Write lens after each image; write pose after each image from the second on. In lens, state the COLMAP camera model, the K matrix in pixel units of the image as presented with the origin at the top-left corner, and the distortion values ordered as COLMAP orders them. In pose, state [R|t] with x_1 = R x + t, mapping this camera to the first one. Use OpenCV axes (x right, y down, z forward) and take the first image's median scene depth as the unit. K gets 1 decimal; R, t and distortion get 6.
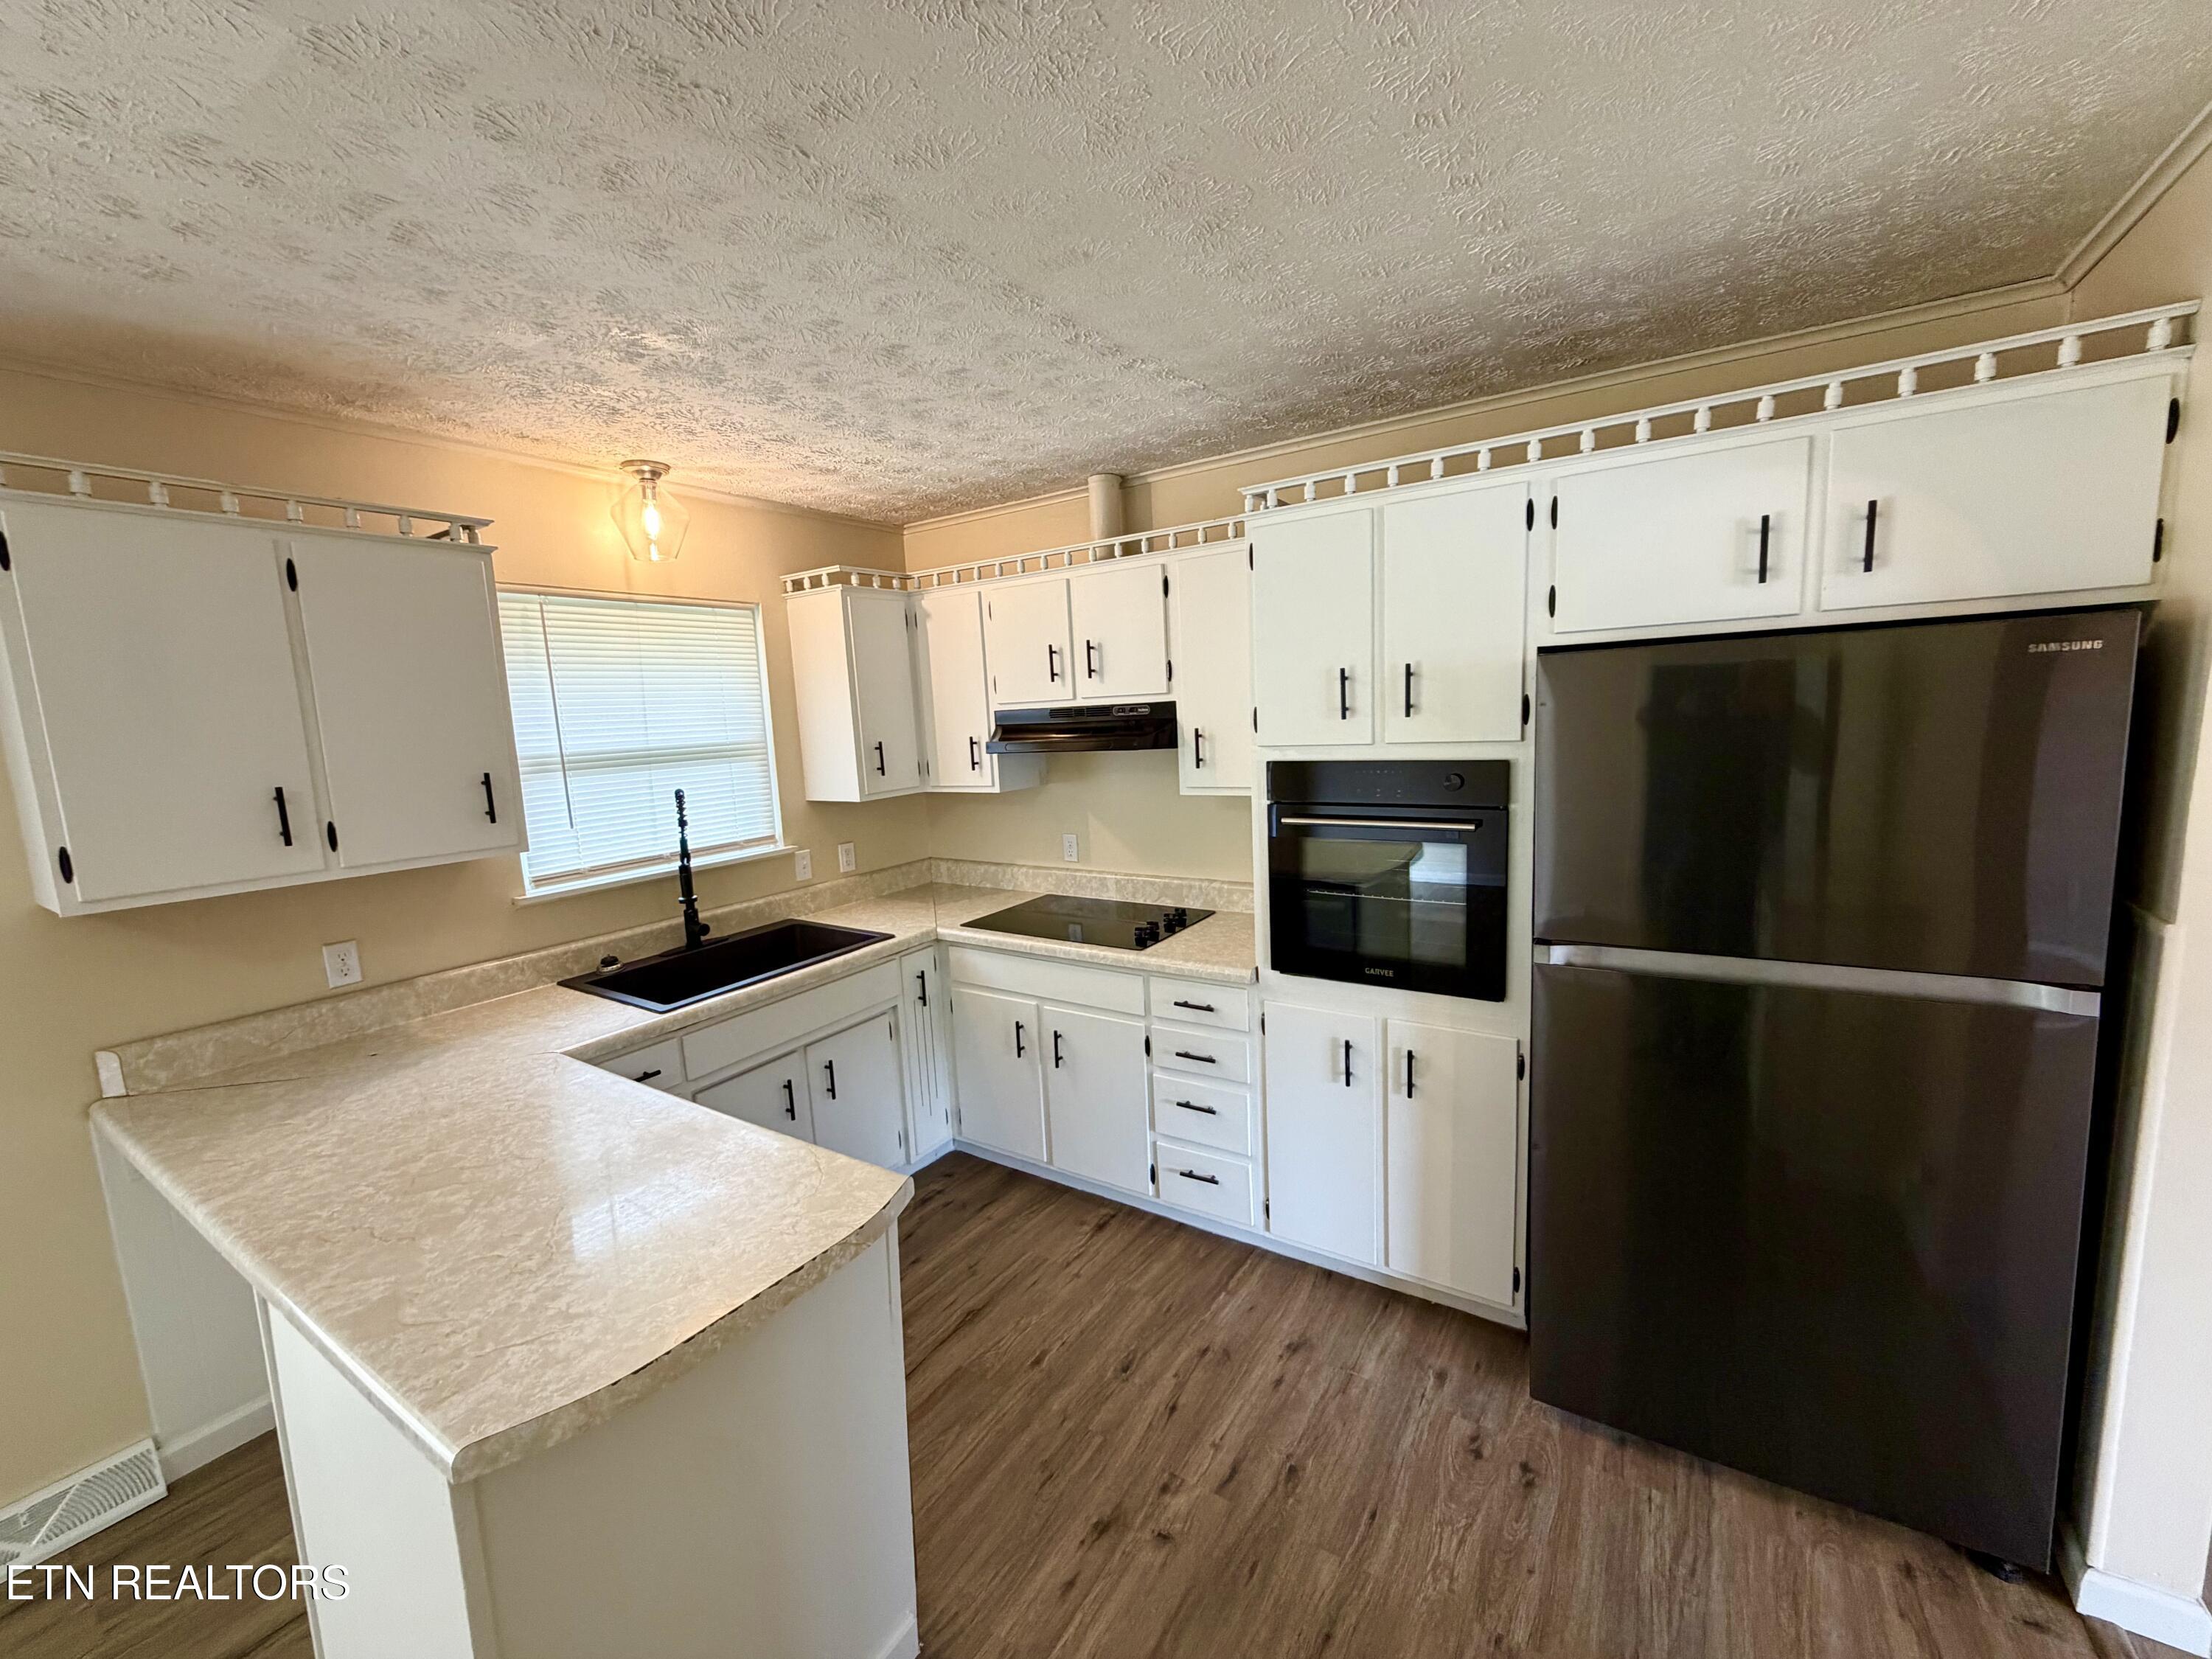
lens RADIAL K [[879.3, 0, 1101.5], [0, 879.3, 833.6], [0, 0, 1]] dist [0.000096, 0.000047]
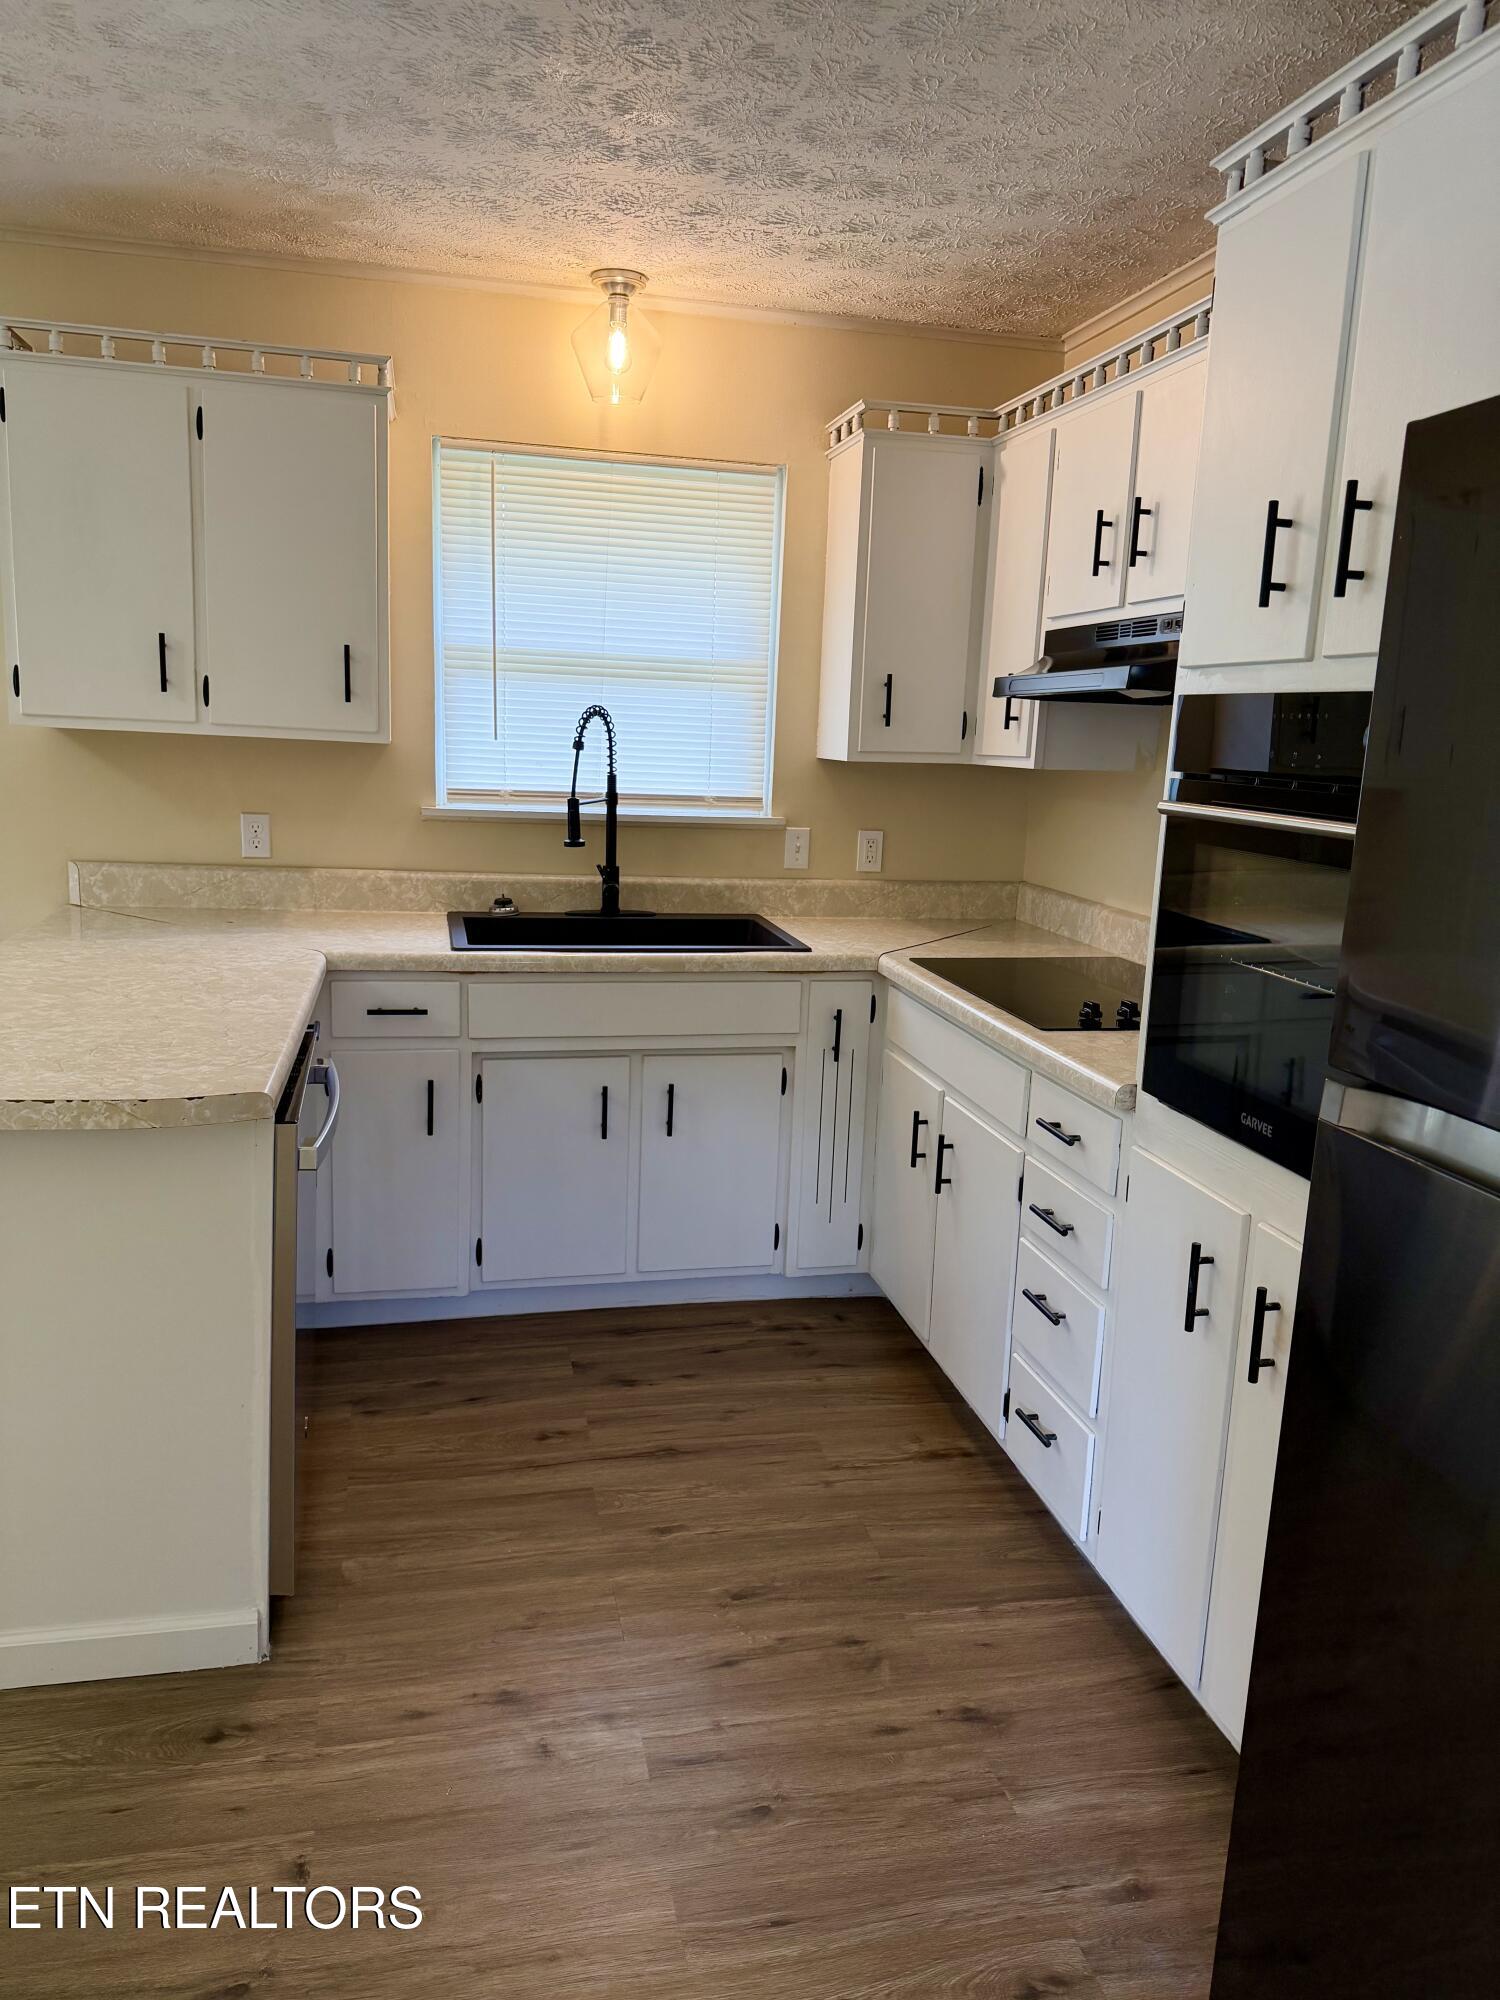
lens RADIAL K [[1405.9, 0, 746.1], [0, 1405.9, 1005.5], [0, 0, 1]] dist [0.072972, -0.085165]
pose [[0.713751, 0.210369, -0.668060, 0.581558], [-0.172364, 0.977251, 0.123579, 0.037728], [0.678859, 0.026944, 0.733774, 0.185539]]
